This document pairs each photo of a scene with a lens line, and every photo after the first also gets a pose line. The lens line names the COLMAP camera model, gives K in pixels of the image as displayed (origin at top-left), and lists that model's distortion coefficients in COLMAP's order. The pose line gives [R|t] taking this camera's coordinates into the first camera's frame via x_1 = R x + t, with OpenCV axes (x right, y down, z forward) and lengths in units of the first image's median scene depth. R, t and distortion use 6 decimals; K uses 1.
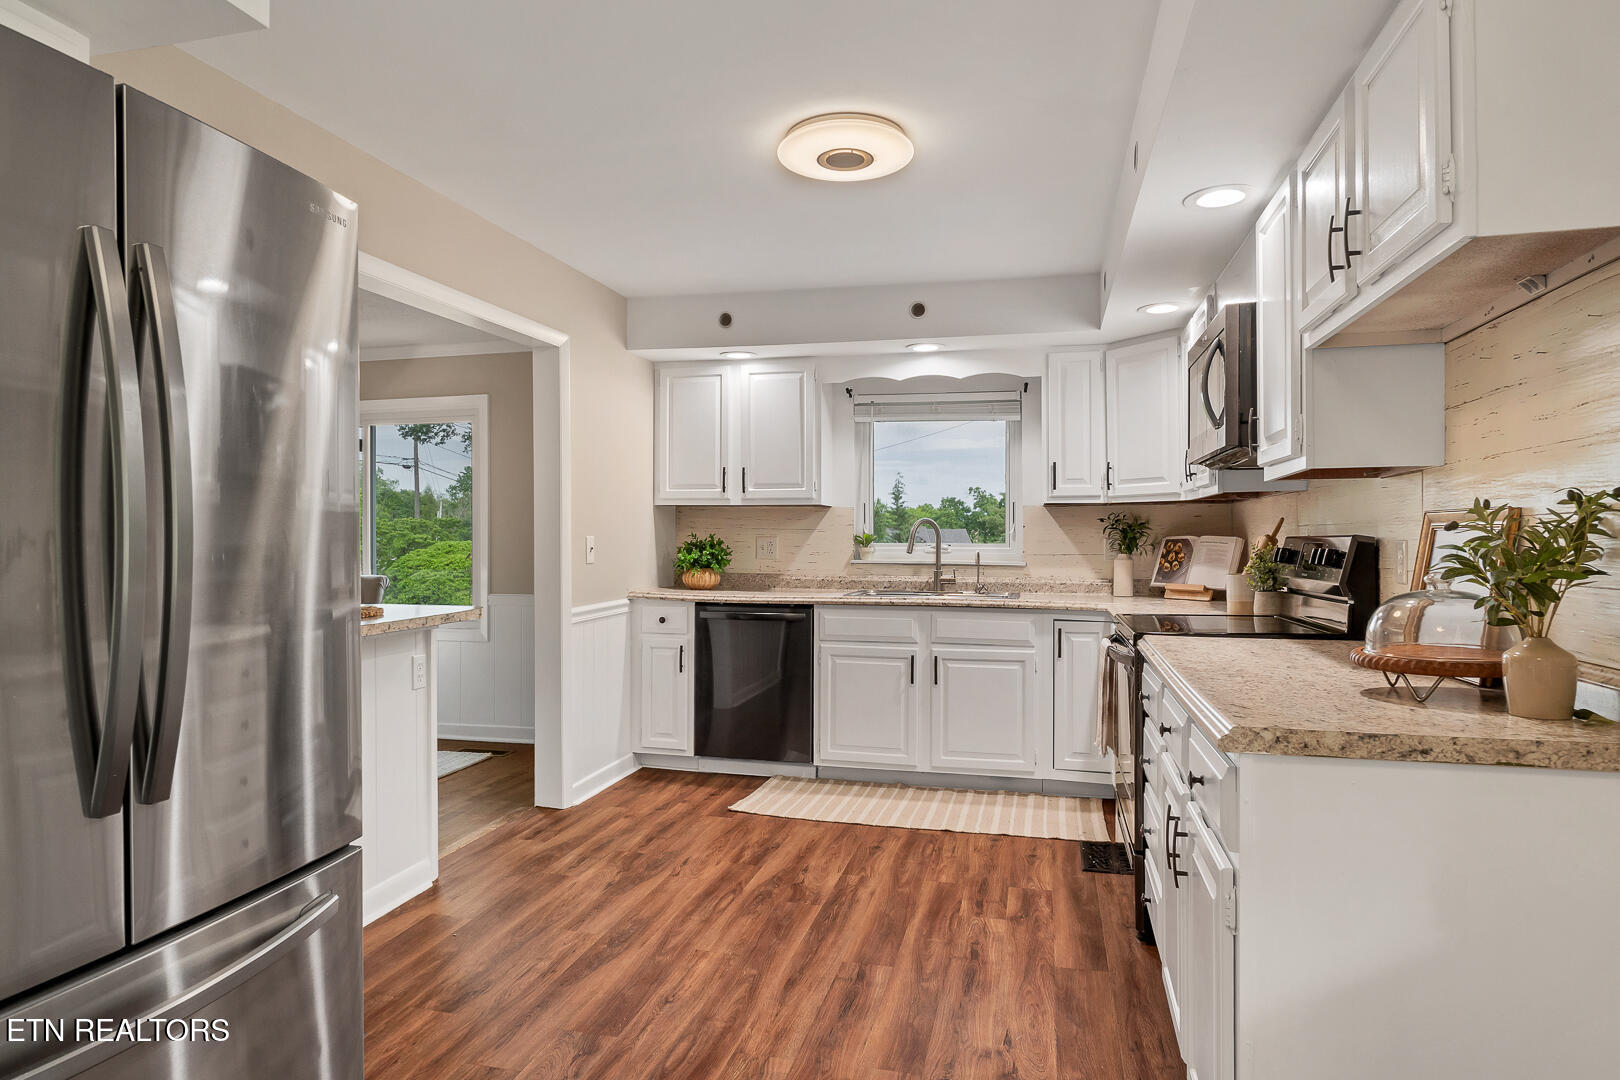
lens RADIAL K [[972.5, 0, 801.8], [0, 972.5, 534.5], [0, 0, 1]] dist [-0.007641, -0.000386]
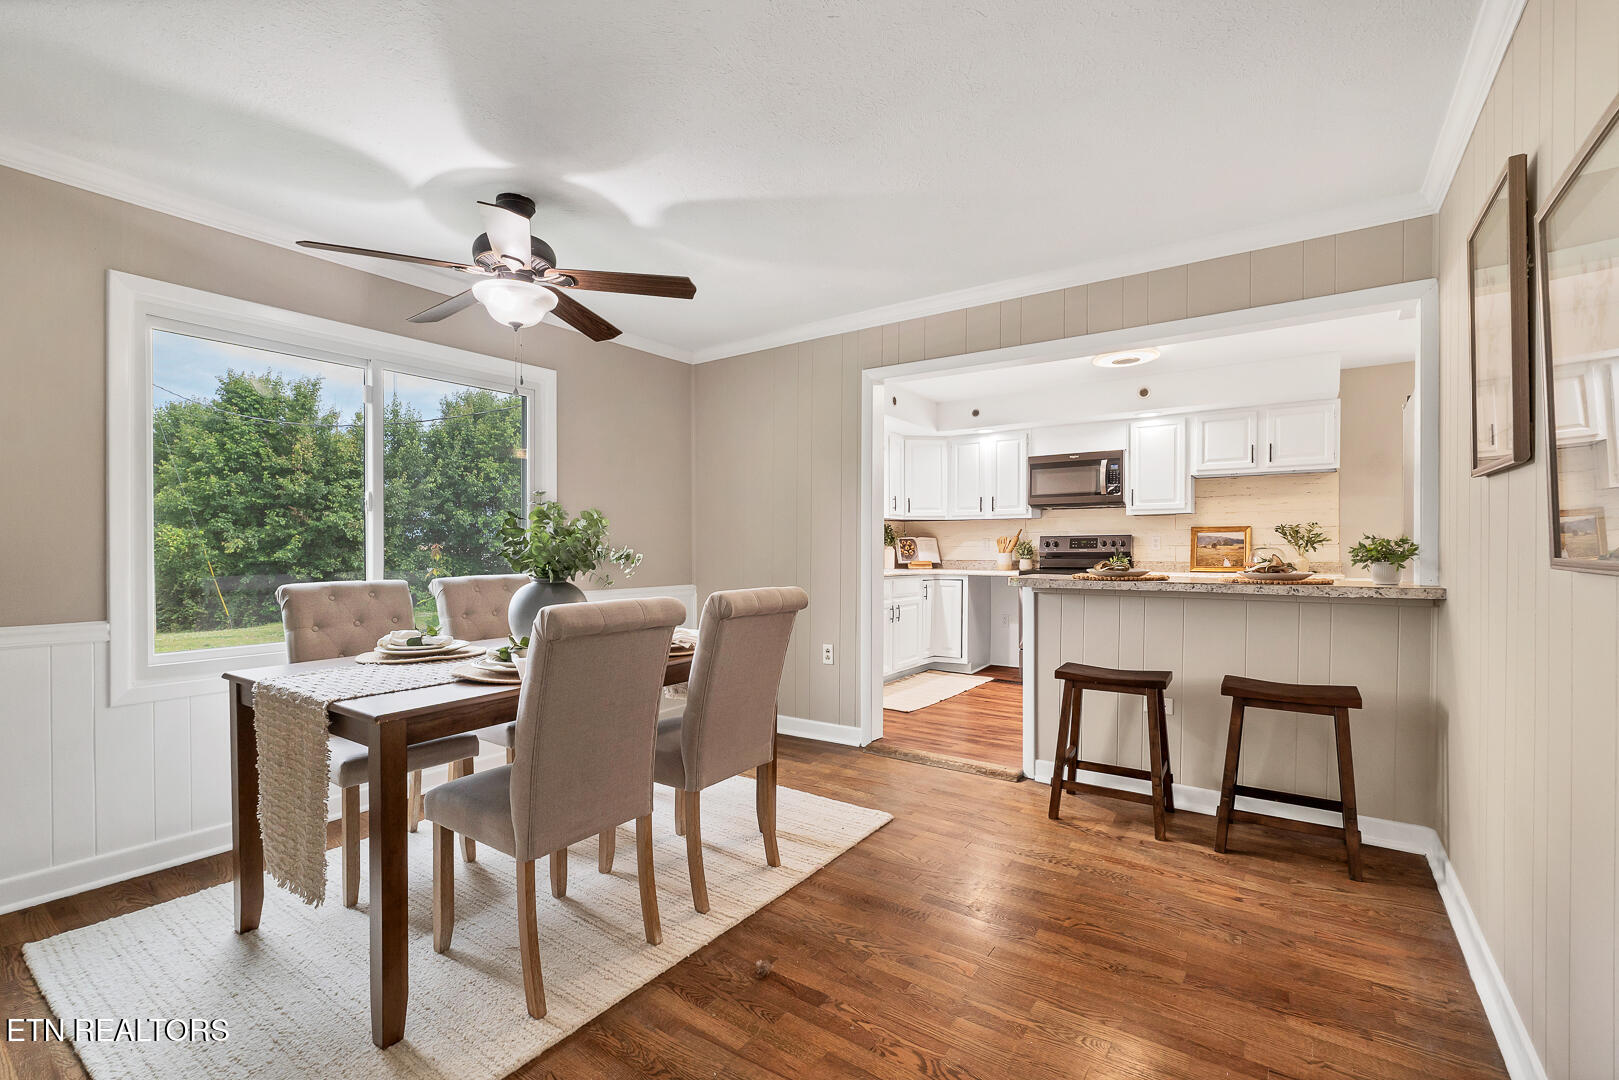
lens RADIAL K [[708.6, 0, 823.1], [0, 708.6, 549.4], [0, 0, 1]] dist [-0.008439, -0.001815]
pose [[0.360081, -0.002213, 0.932918, -1.011488], [0.000607, 0.999998, 0.002137, 0.022959], [-0.932921, -0.000203, 0.360082, 0.631960]]
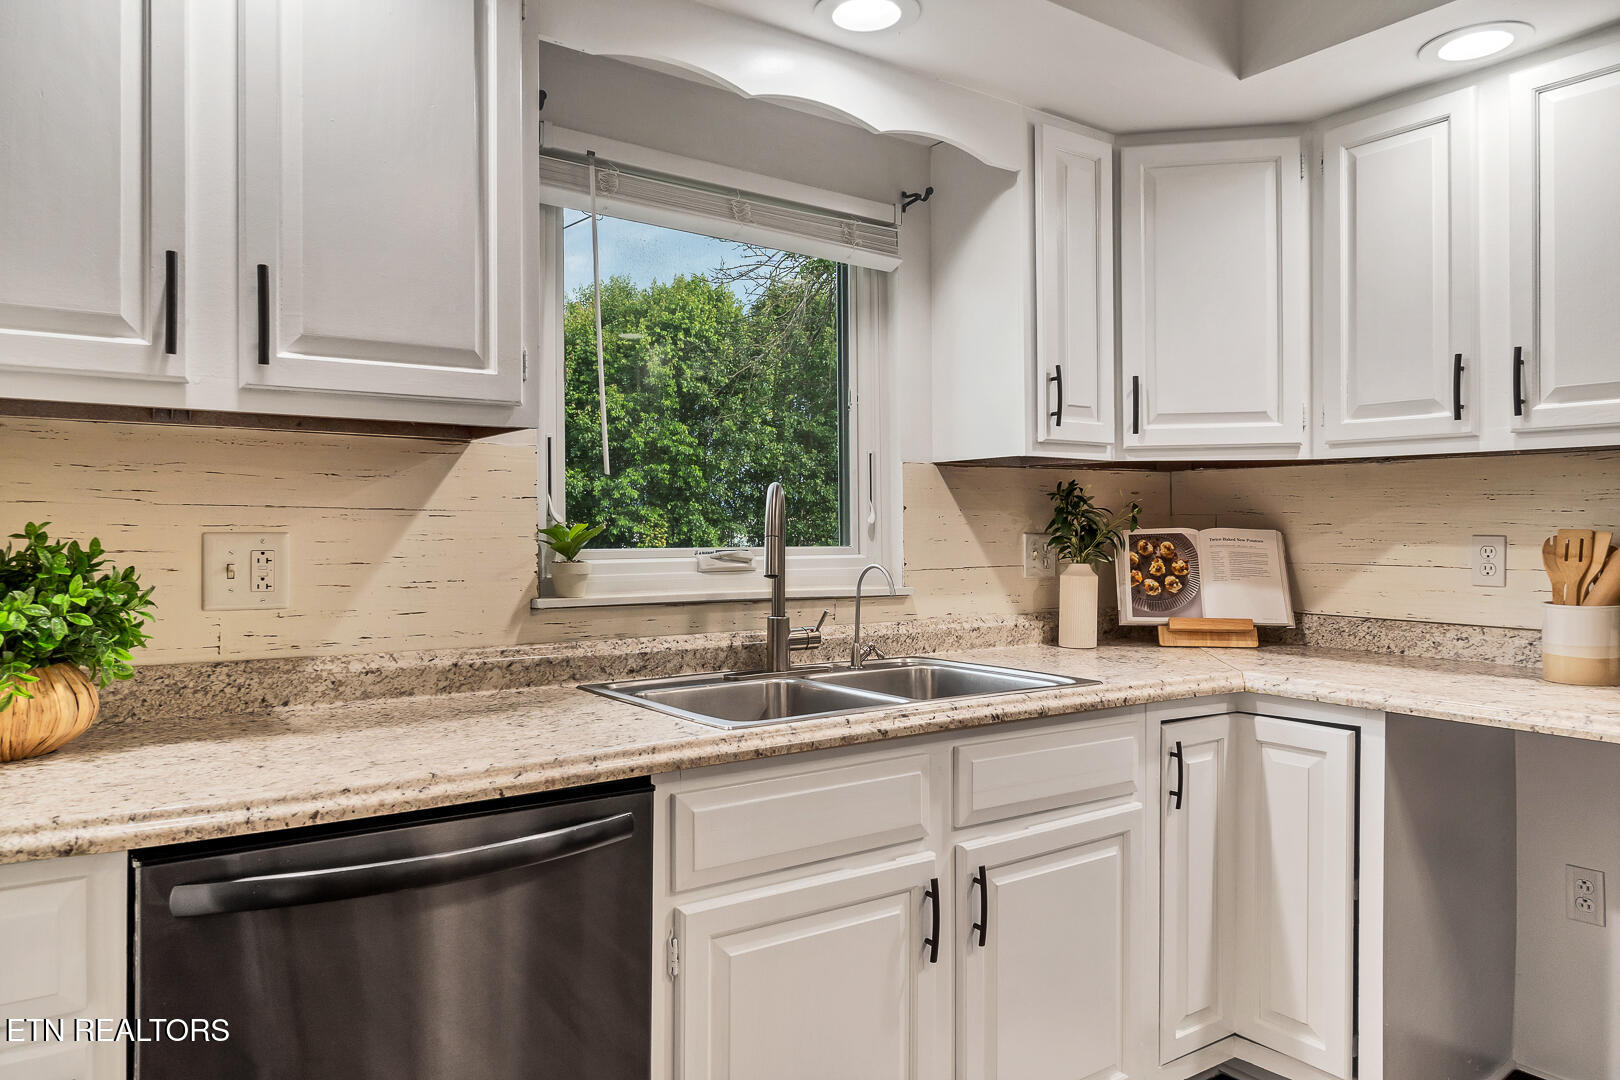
lens RADIAL K [[1118.2, 0, 826.8], [0, 1118.2, 517.6], [0, 0, 1]] dist [0.009626, -0.002844]
pose [[0.647306, 0.005892, 0.762207, -0.200685], [-0.000559, 0.999974, -0.007255, 0.000241], [-0.762230, 0.004271, 0.647292, 0.731187]]
